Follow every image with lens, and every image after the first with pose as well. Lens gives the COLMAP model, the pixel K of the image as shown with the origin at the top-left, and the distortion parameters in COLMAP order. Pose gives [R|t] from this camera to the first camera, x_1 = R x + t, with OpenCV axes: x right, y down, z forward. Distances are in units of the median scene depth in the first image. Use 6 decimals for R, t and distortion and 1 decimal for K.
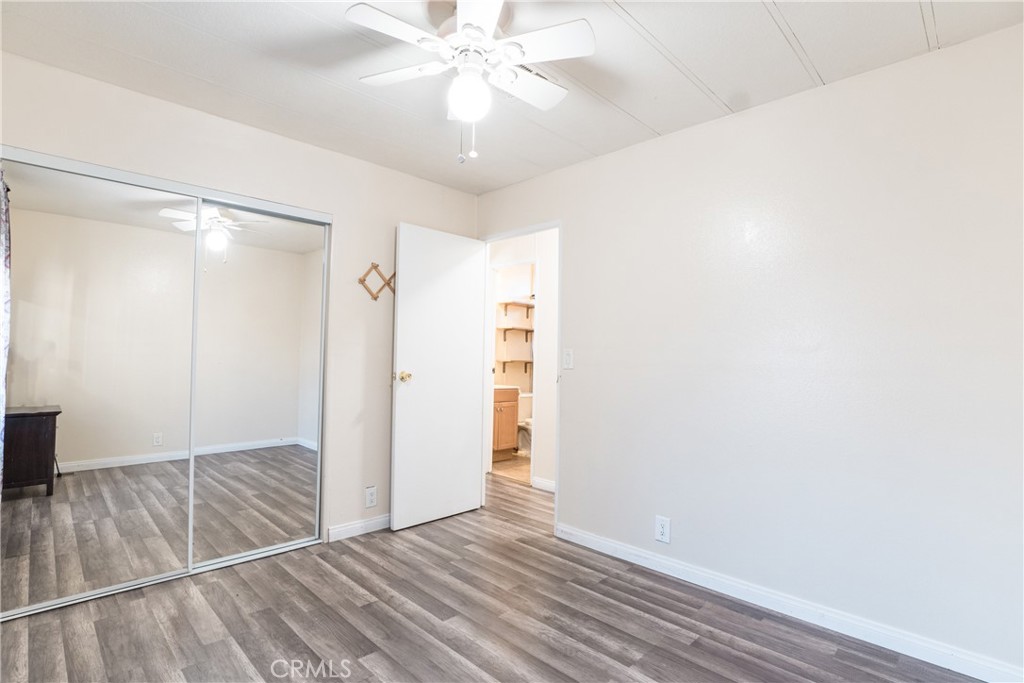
lens RADIAL K [[496.4, 0, 512.7], [0, 496.4, 341.8], [0, 0, 1]] dist [-0.043592, 0.009237]
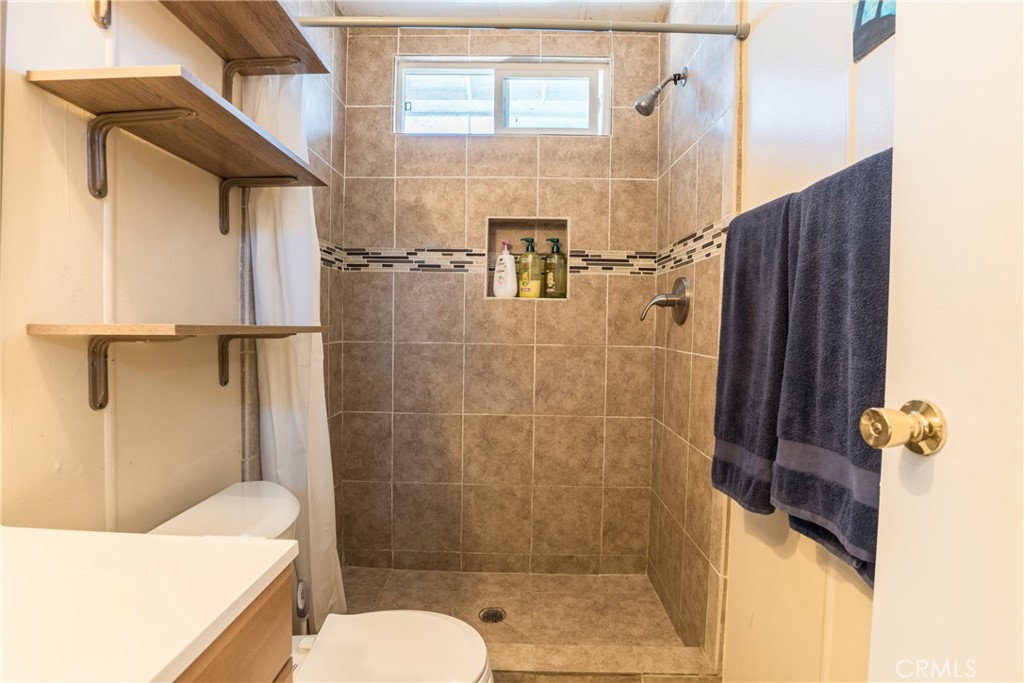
lens RADIAL K [[496.4, 0, 509.4], [0, 496.4, 340.7], [0, 0, 1]] dist [-0.043592, 0.009237]
pose [[0.724559, -0.035304, 0.688308, -0.027368], [-0.013029, 0.997807, 0.064894, 0.031036], [-0.689090, -0.055988, 0.722510, 0.811350]]
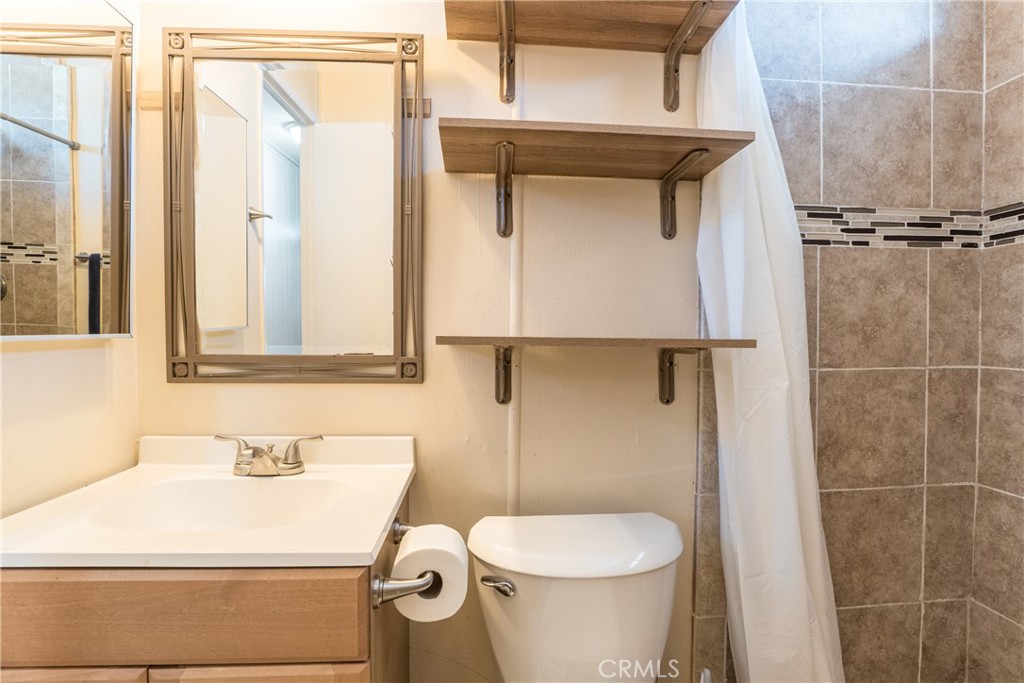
lens RADIAL K [[496.4, 0, 509.4], [0, 496.4, 341.6], [0, 0, 1]] dist [-0.043592, 0.009237]
pose [[0.750935, -0.007968, -0.660329, 0.108498], [0.028270, 0.999398, 0.020090, 0.035342], [0.659771, -0.033753, 0.750708, 0.860630]]
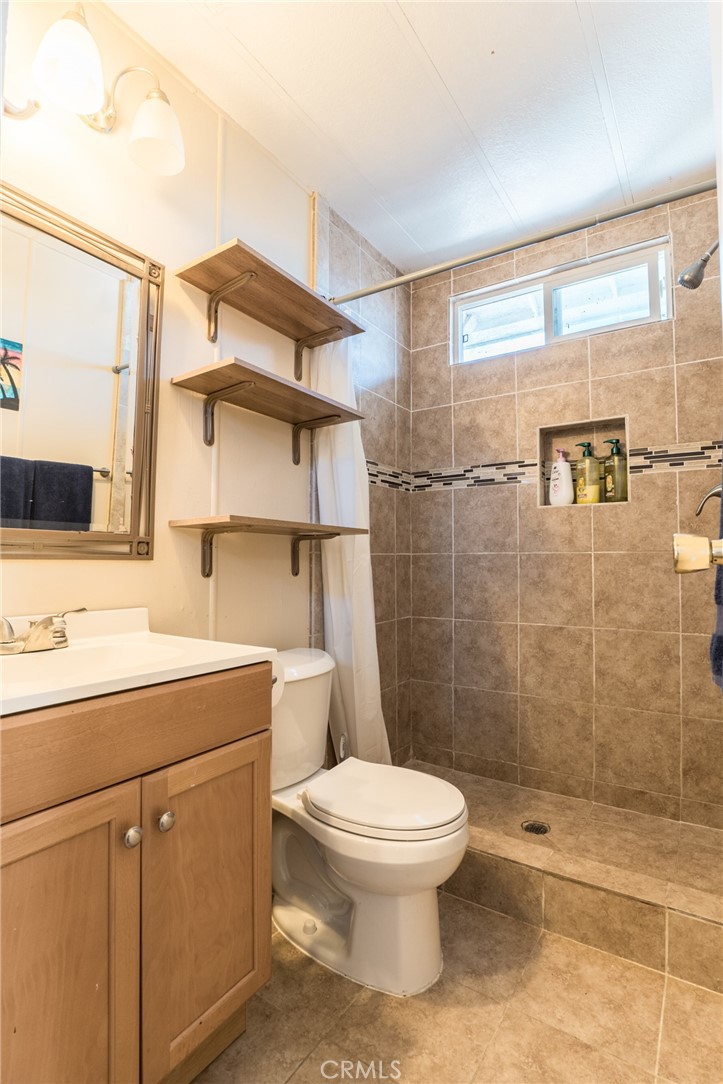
lens RADIAL K [[525.5, 0, 358.6], [0, 525.5, 543.9], [0, 0, 1]] dist [-0.043592, 0.009237]
pose [[0.982215, -0.015967, 0.187080, 0.006898], [0.018104, 0.999789, -0.009723, 0.050477], [-0.186885, 0.012937, 0.982297, 0.742212]]
